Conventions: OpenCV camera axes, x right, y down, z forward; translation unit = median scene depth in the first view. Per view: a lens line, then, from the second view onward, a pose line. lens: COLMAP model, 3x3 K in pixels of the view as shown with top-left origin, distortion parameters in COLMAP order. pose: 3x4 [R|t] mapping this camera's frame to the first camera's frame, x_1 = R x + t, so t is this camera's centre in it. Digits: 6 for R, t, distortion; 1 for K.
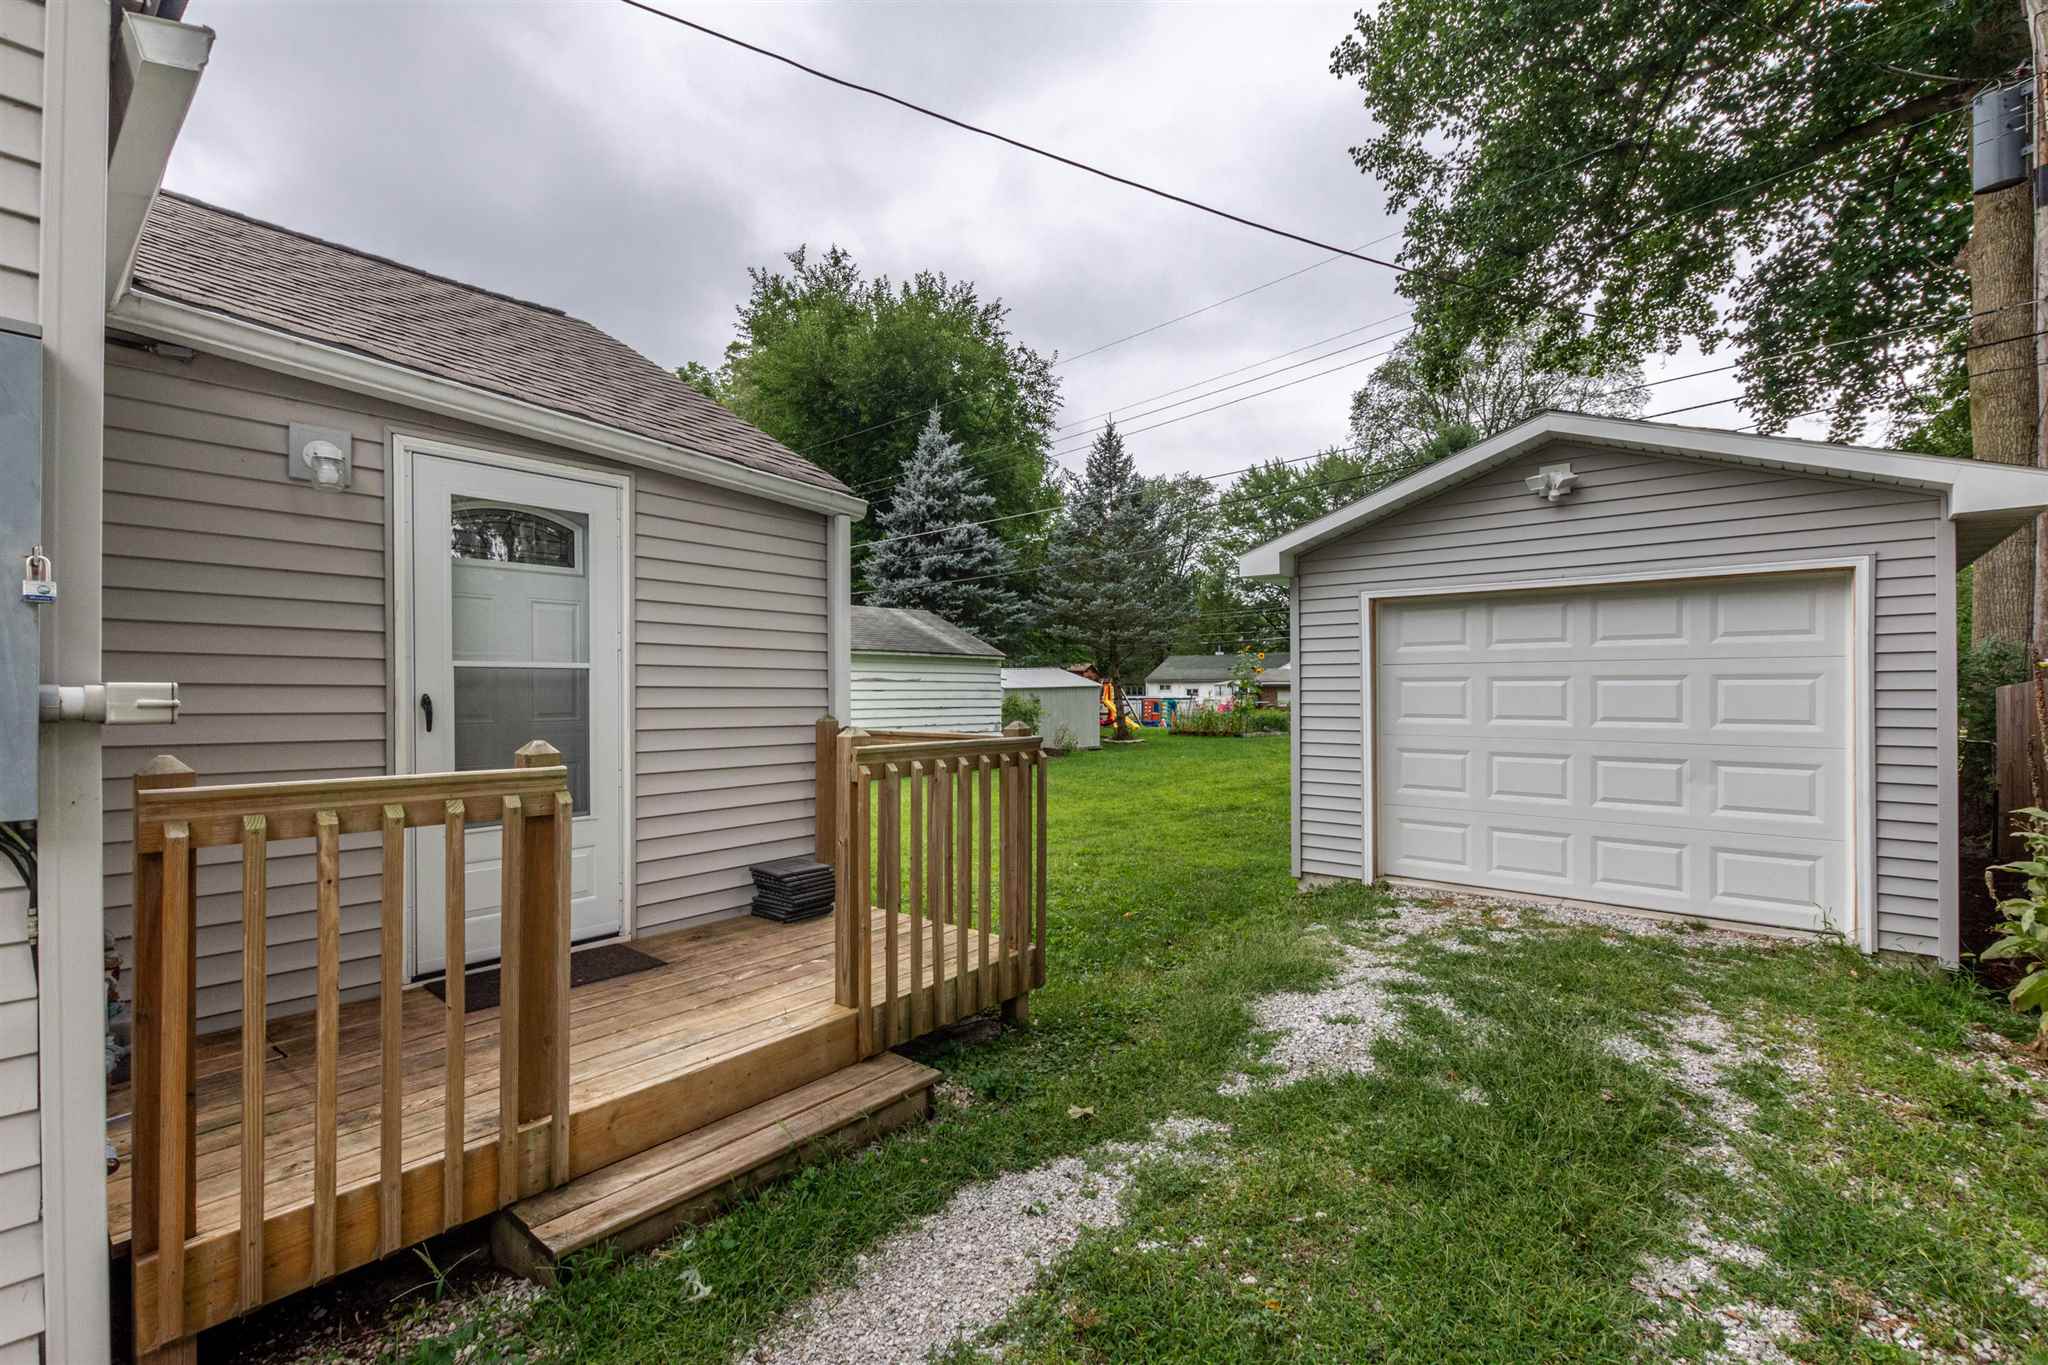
lens RADIAL K [[887.5, 0, 1035.1], [0, 887.5, 689.6], [0, 0, 1]] dist [0.000272, 0.000464]
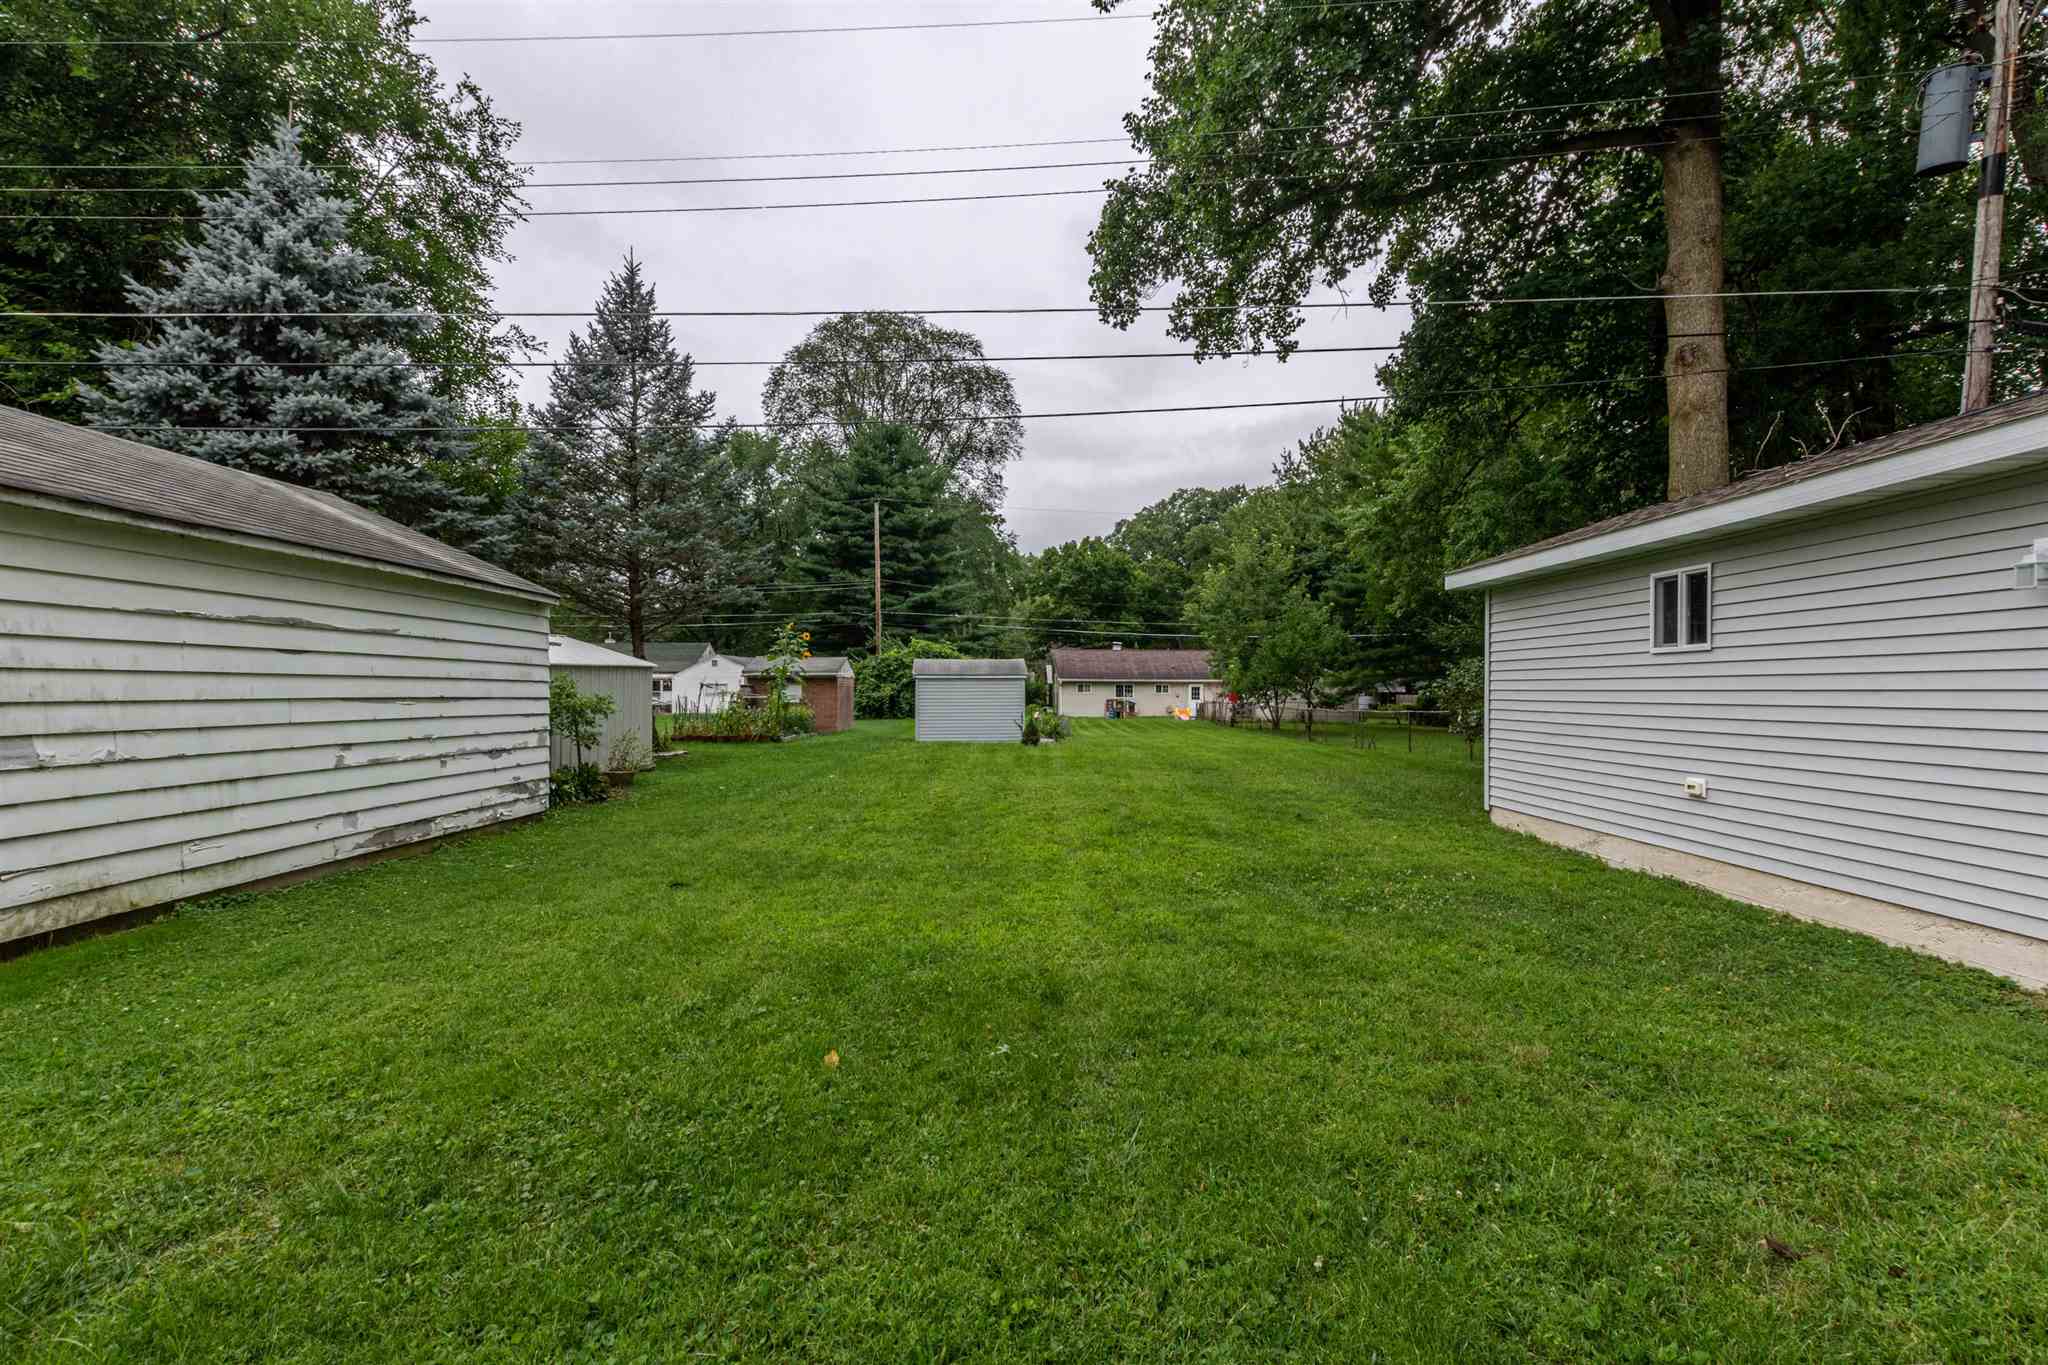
lens RADIAL K [[887.5, 0, 1035.1], [0, 887.5, 689.6], [0, 0, 1]] dist [0.000272, 0.000464]
pose [[0.750494, 0.005391, 0.660855, -0.129123], [-0.005169, 0.999984, -0.002288, 0.011388], [-0.660857, -0.001698, 0.750510, 0.343857]]
